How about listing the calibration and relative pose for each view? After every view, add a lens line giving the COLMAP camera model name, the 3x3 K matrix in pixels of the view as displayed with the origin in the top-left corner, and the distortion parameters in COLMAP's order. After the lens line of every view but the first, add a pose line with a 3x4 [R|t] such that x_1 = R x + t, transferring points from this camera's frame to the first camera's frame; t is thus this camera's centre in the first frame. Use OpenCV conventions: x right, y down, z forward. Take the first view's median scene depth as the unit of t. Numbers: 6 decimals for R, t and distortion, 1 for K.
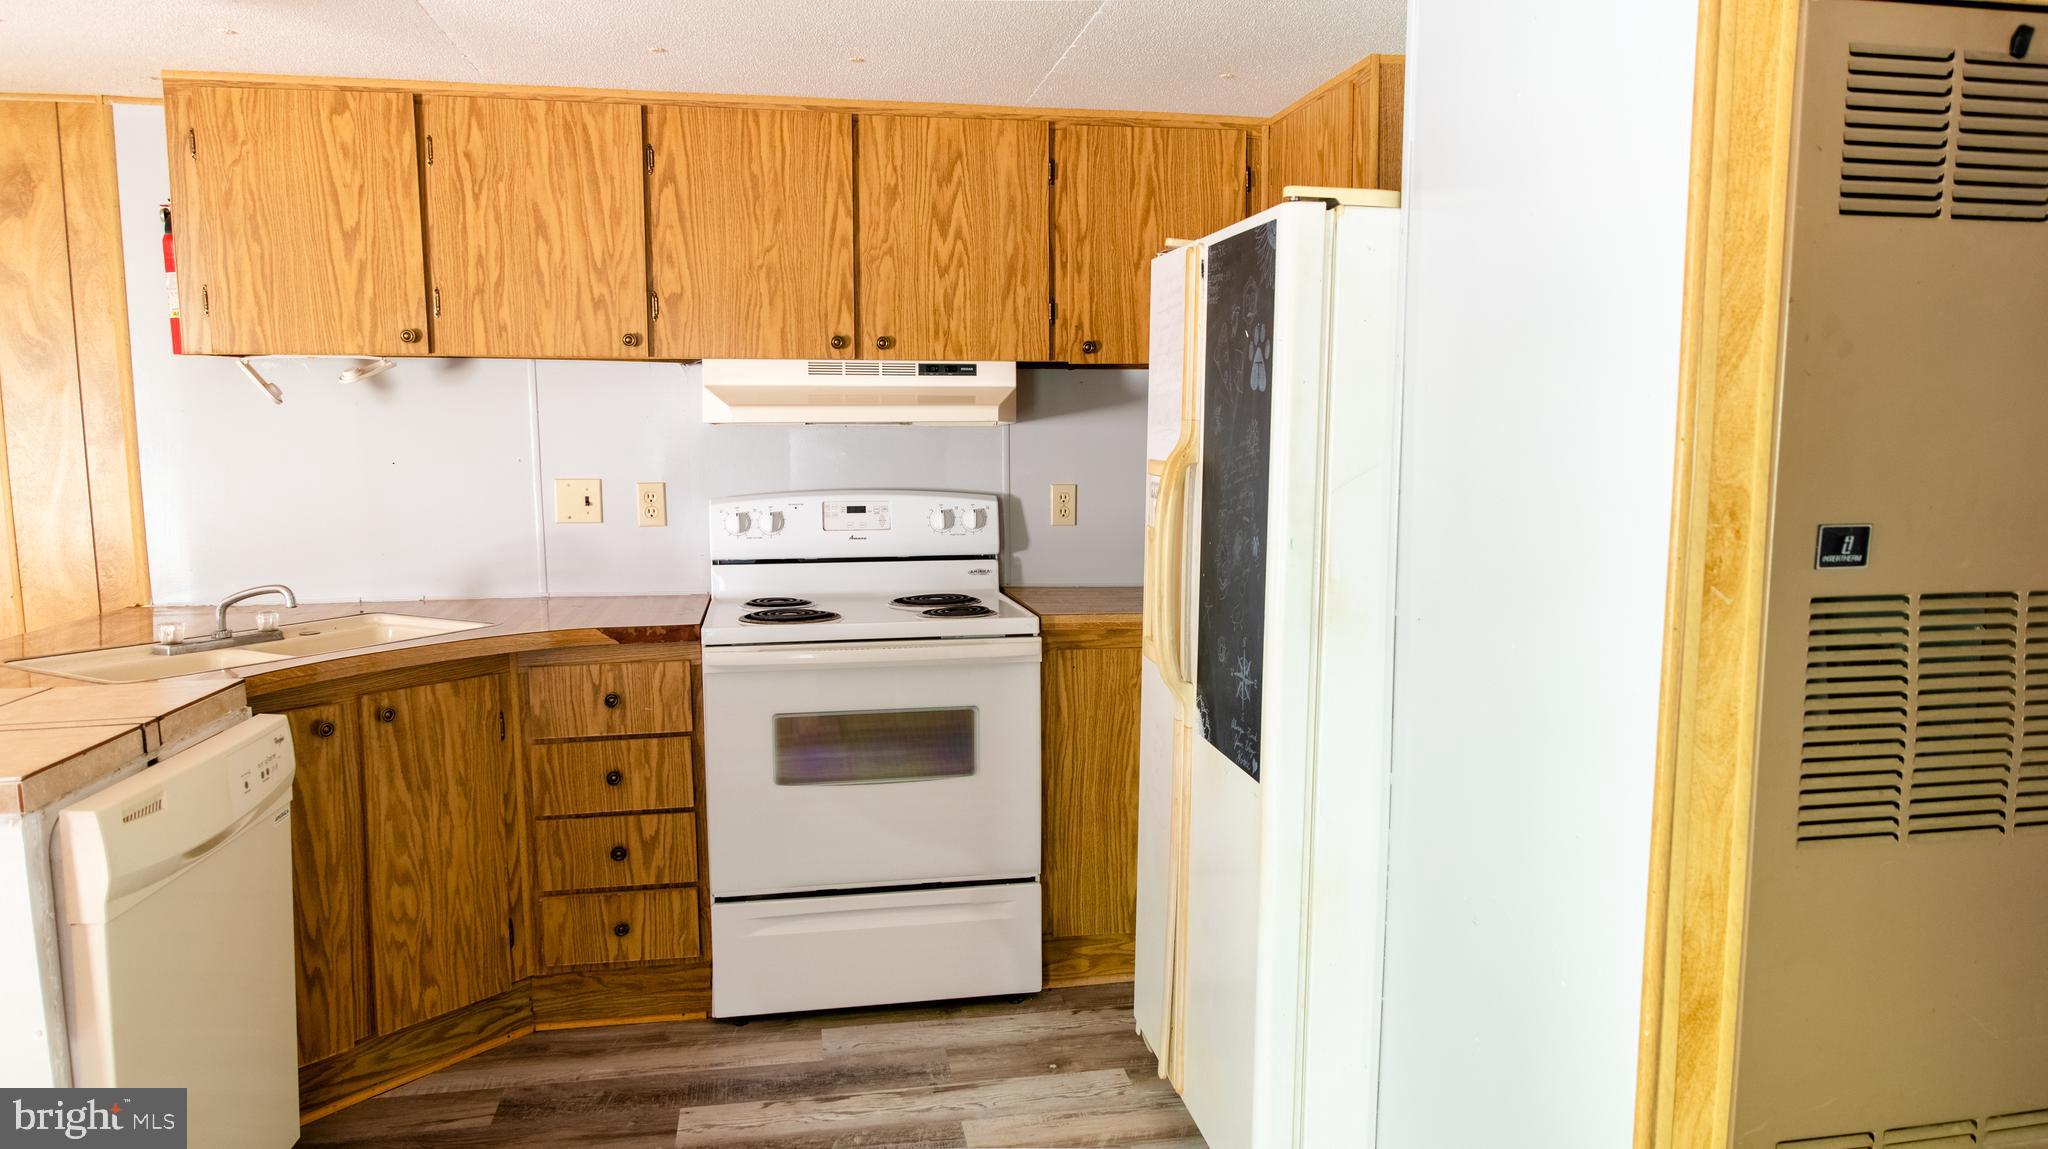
lens RADIAL K [[1377.3, 0, 1024.0], [0, 1377.3, 574.5], [0, 0, 1]] dist [0.005808, -0.005727]
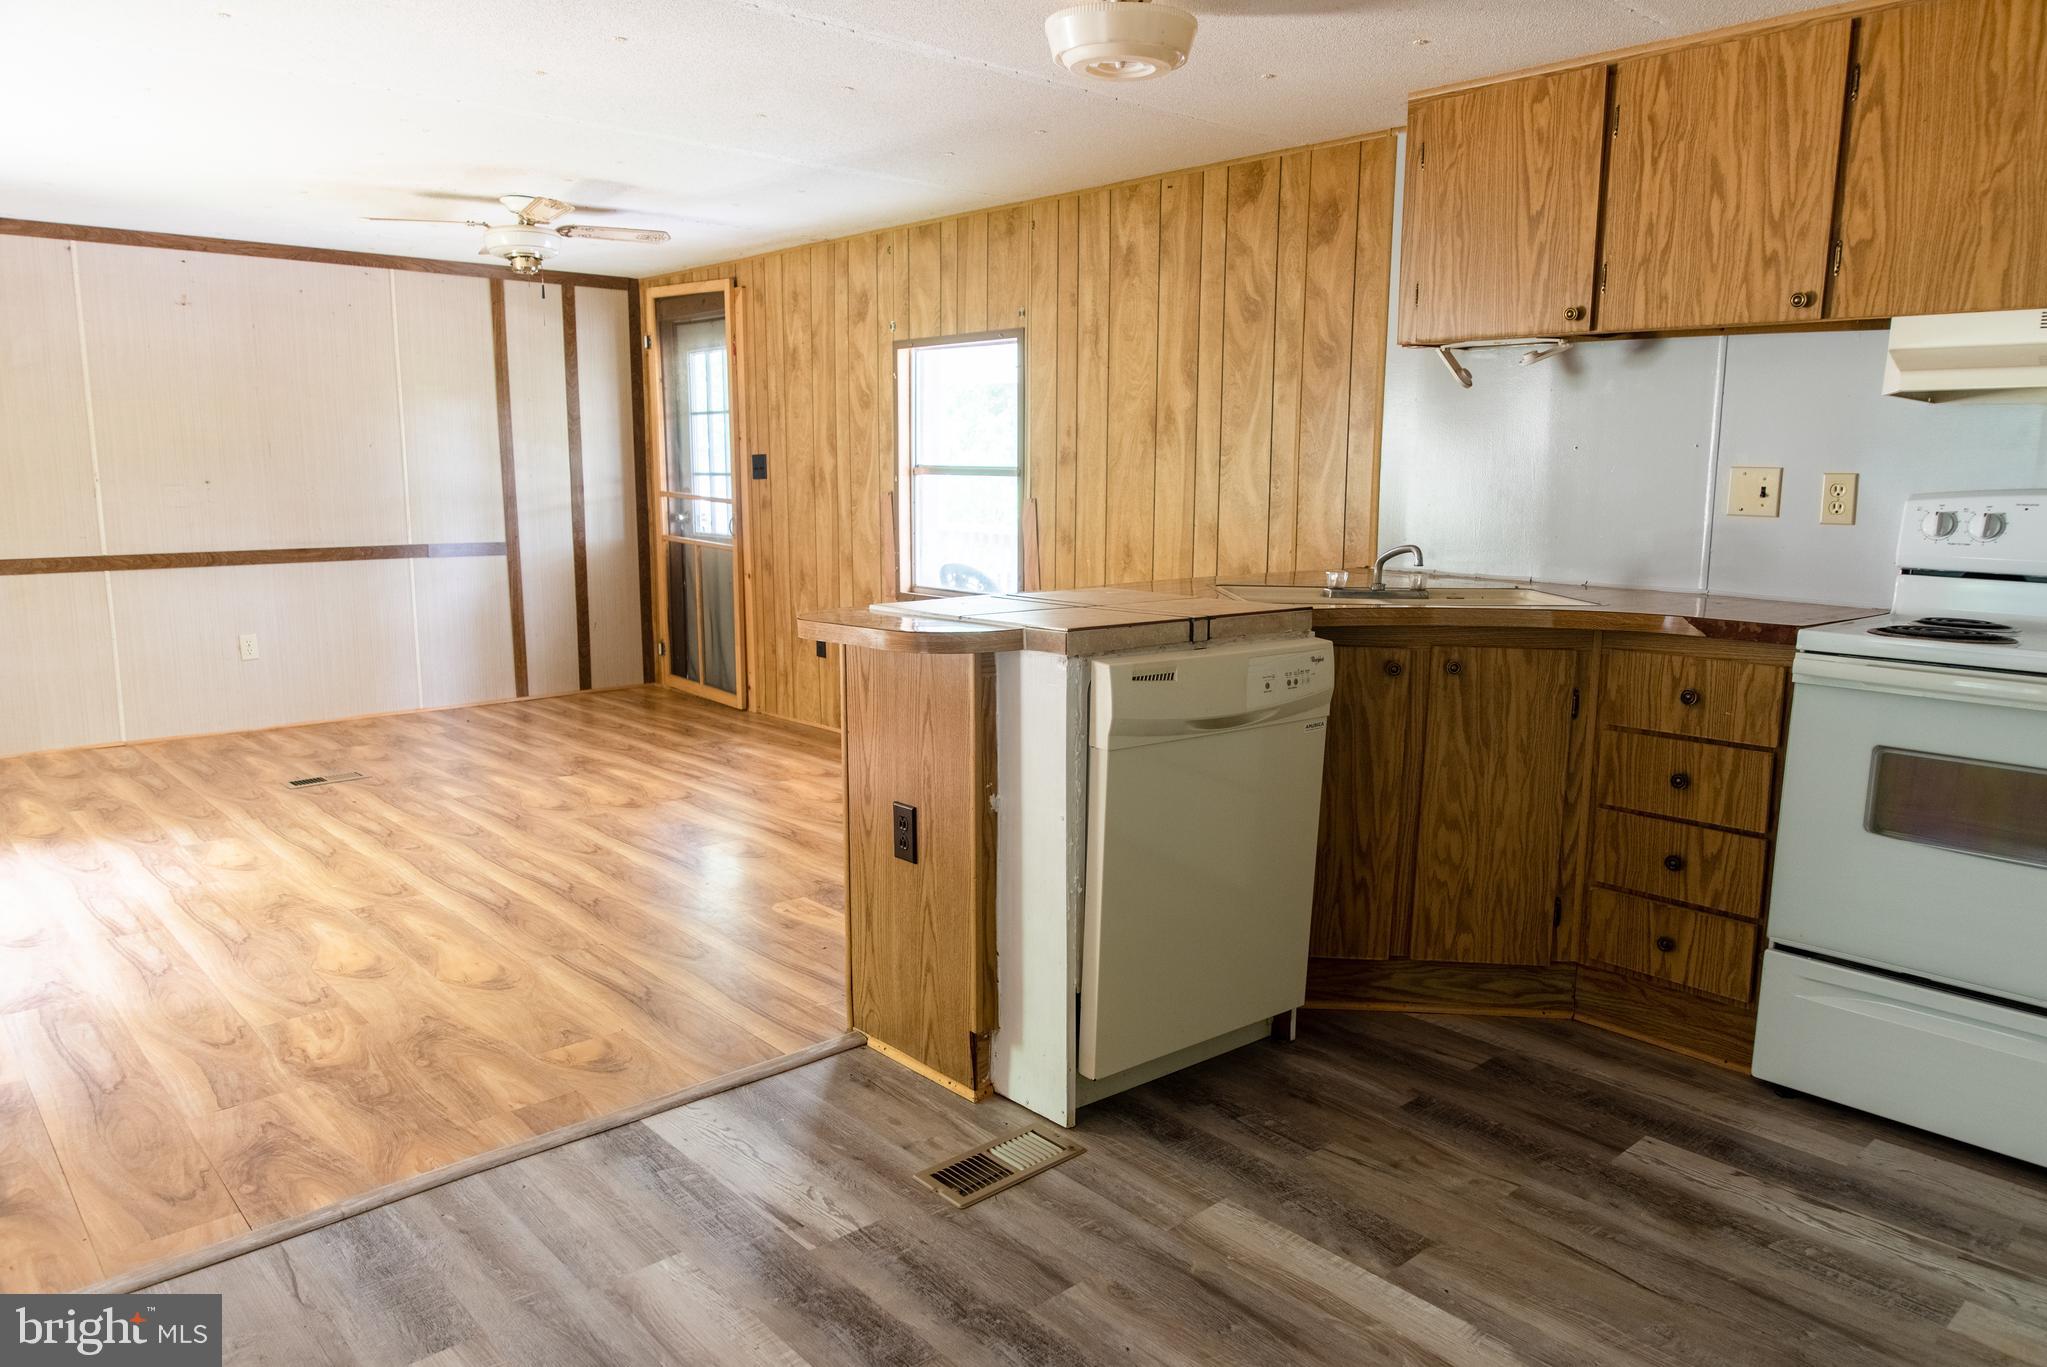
lens RADIAL K [[1387.4, 0, 1023.5], [0, 1387.4, 683.5], [0, 0, 1]] dist [-0.002978, -0.001141]
pose [[0.526979, 0.143594, -0.837659, 0.235876], [-0.110905, 0.988814, 0.099734, 0.038976], [0.842611, 0.040343, 0.537010, 0.127921]]
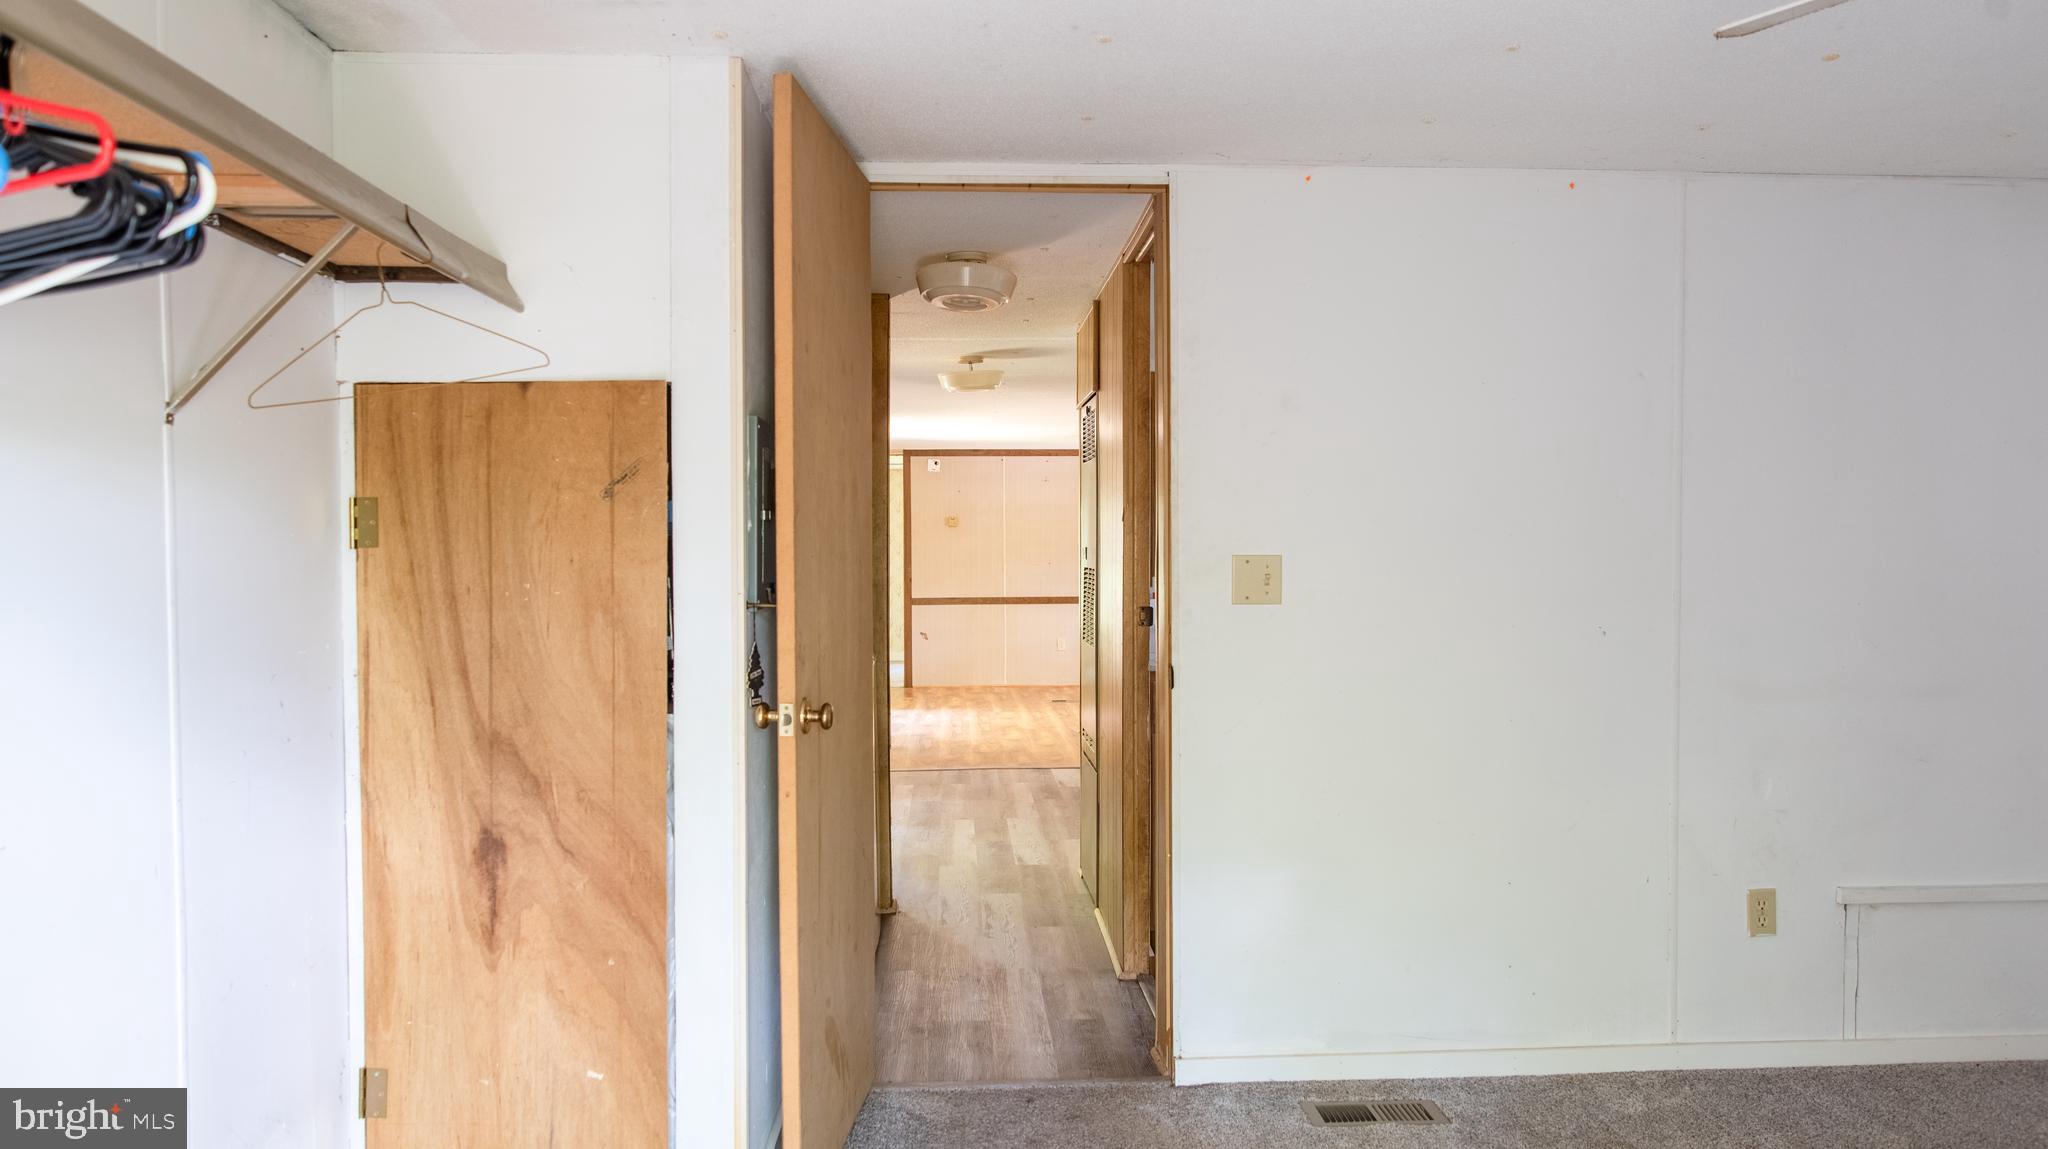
lens RADIAL K [[1377.3, 0, 1024.0], [0, 1377.3, 574.5], [0, 0, 1]] dist [0.005808, -0.005727]
pose [[-0.119805, 0.026982, -0.992431, 1.996930], [-0.116084, 0.992393, 0.040994, -0.046758], [0.985987, 0.120117, -0.115761, 0.601977]]
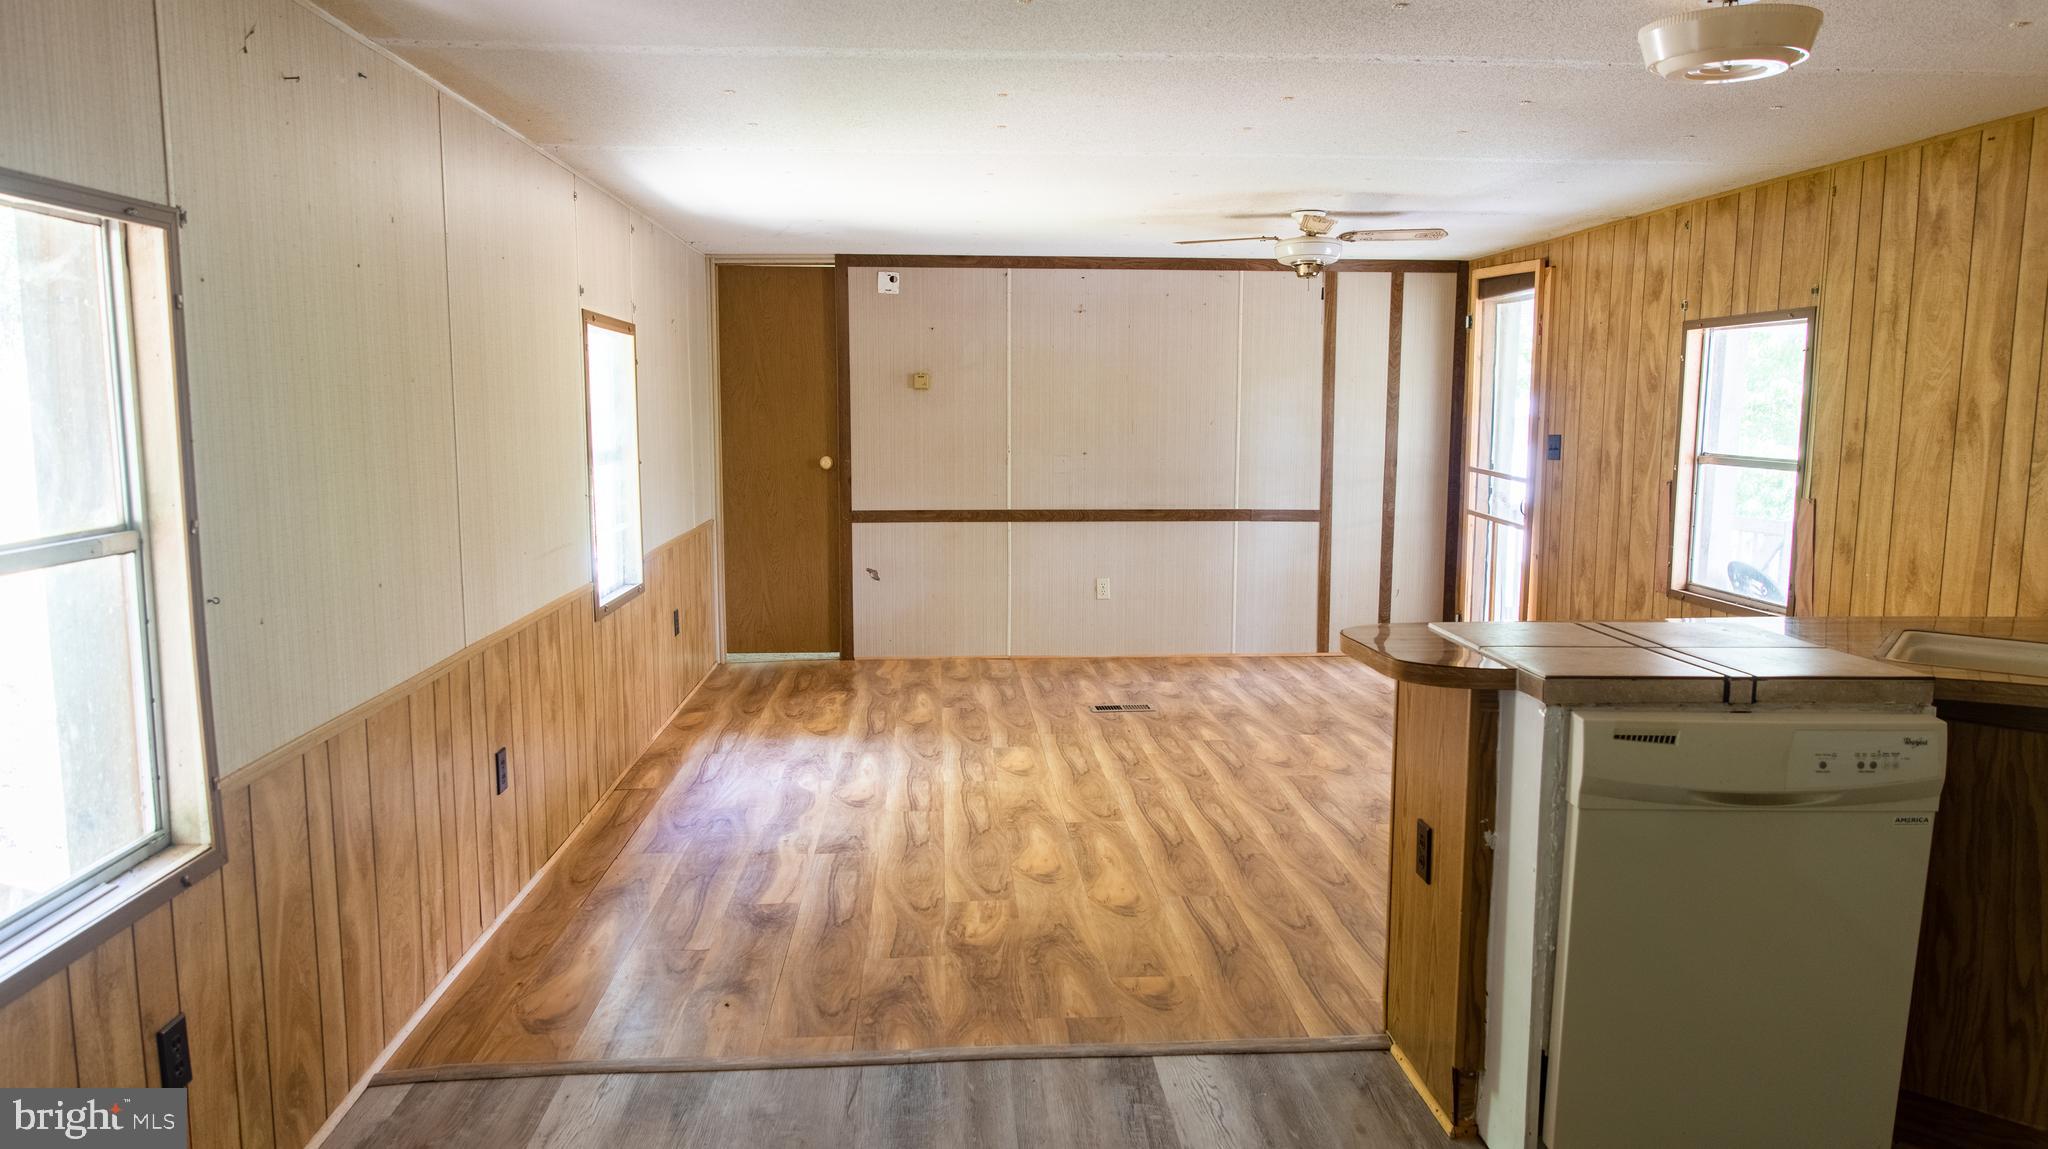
lens RADIAL K [[1377.3, 0, 1024.0], [0, 1377.3, 574.5], [0, 0, 1]] dist [0.005808, -0.005727]
pose [[-0.112282, 0.128922, -0.985278, 0.355929], [-0.122330, 0.982212, 0.142462, -0.043272], [0.986118, 0.136525, -0.094513, 0.352055]]
